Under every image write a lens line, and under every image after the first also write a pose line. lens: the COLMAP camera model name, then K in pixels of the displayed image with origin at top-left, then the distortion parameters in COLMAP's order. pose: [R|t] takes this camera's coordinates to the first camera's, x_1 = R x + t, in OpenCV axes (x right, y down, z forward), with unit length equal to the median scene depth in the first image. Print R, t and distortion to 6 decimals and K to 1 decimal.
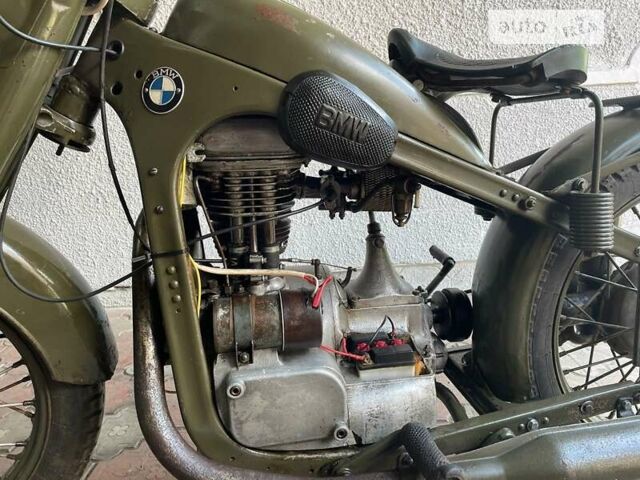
lens RADIAL K [[473.6, 0, 327.9], [0, 473.6, 240.9], [0, 0, 1]] dist [0.120097, -0.187460]
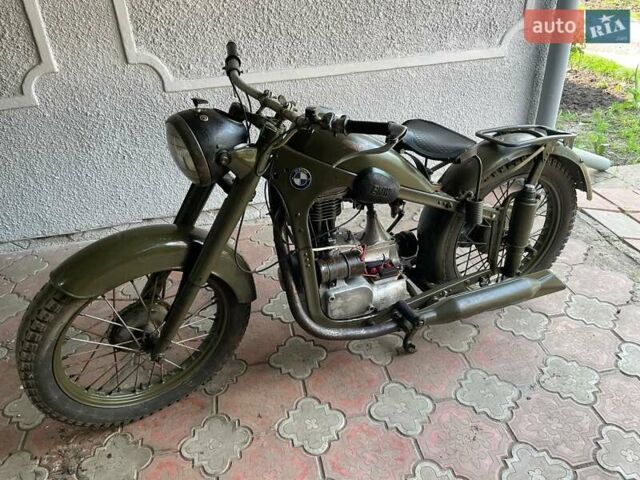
lens RADIAL K [[473.6, 0, 327.9], [0, 473.6, 240.9], [0, 0, 1]] dist [0.120097, -0.187460]
pose [[0.972368, -0.101396, 0.210282, -0.622163], [0.035995, 0.955099, 0.294092, -0.594008], [-0.230660, -0.278397, 0.932358, -1.001296]]
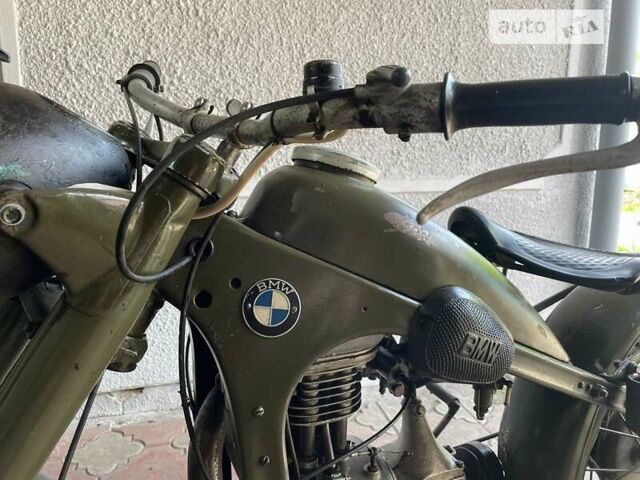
lens RADIAL K [[473.6, 0, 327.9], [0, 473.6, 240.9], [0, 0, 1]] dist [0.120097, -0.187460]
pose [[0.952954, 0.019281, 0.302500, -0.436870], [0.000844, 0.997802, -0.066258, -0.326384], [-0.303113, 0.063396, 0.950844, 0.182349]]
